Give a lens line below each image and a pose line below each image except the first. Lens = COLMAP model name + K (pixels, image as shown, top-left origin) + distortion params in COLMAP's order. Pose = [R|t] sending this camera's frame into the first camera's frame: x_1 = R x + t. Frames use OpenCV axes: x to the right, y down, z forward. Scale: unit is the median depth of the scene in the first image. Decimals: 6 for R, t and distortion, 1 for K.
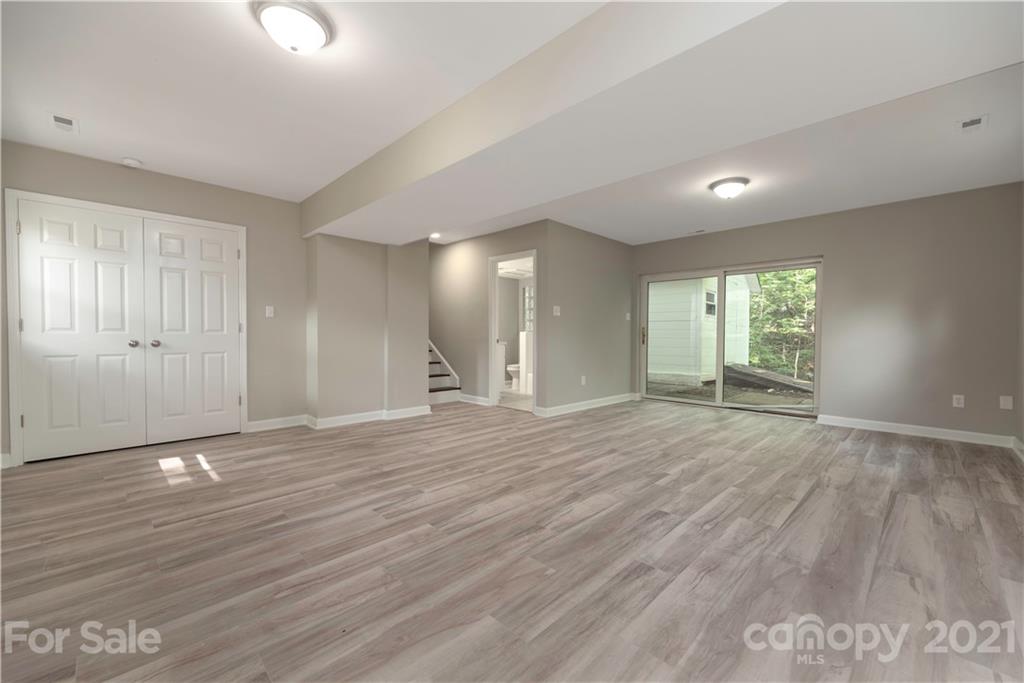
lens RADIAL K [[420.6, 0, 519.5], [0, 420.6, 343.3], [0, 0, 1]] dist [-0.000054, -0.000167]
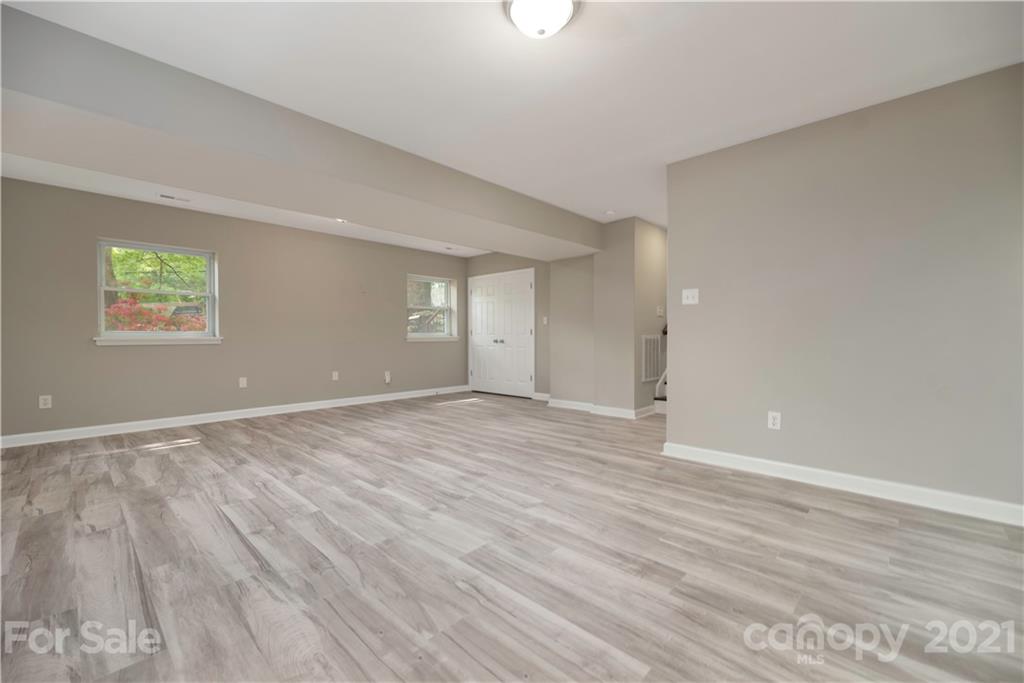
lens RADIAL K [[420.6, 0, 519.5], [0, 420.6, 343.3], [0, 0, 1]] dist [-0.000054, -0.000167]
pose [[0.018330, 0.010296, -0.999779, 1.351170], [-0.016663, 0.999811, 0.009990, -0.013884], [0.999693, 0.016476, 0.018498, 1.371207]]
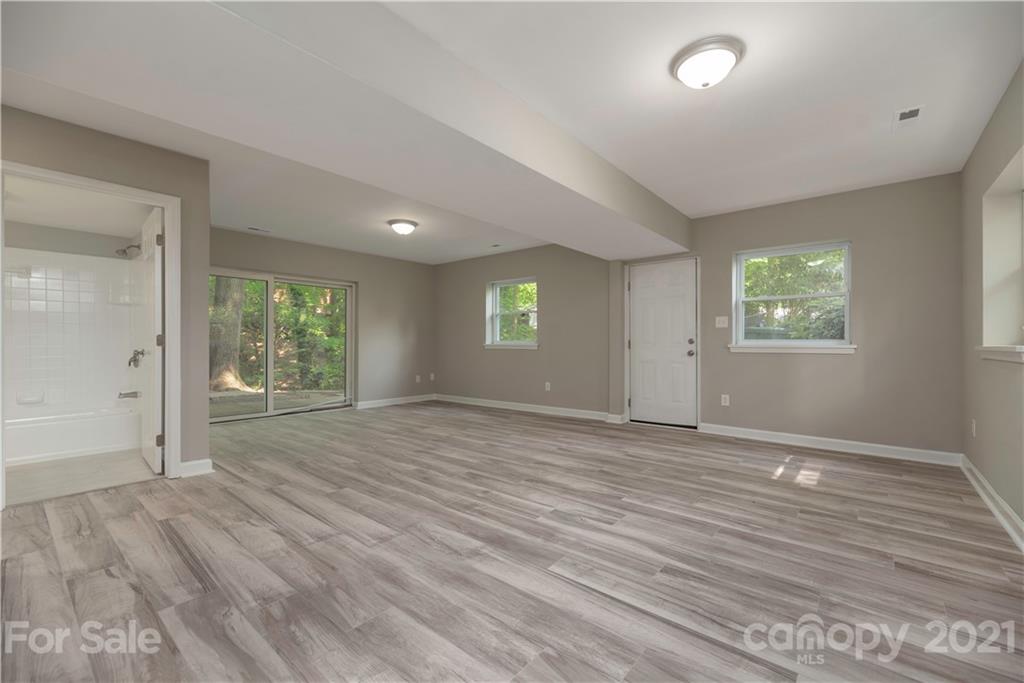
lens RADIAL K [[412.7, 0, 512.7], [0, 412.7, 335.0], [0, 0, 1]] dist [-0.001145, -0.000039]
pose [[-0.073449, 0.015833, 0.997173, -1.077370], [0.016452, 0.999757, -0.014662, -0.023443], [-0.997163, 0.015329, -0.073691, 1.085043]]
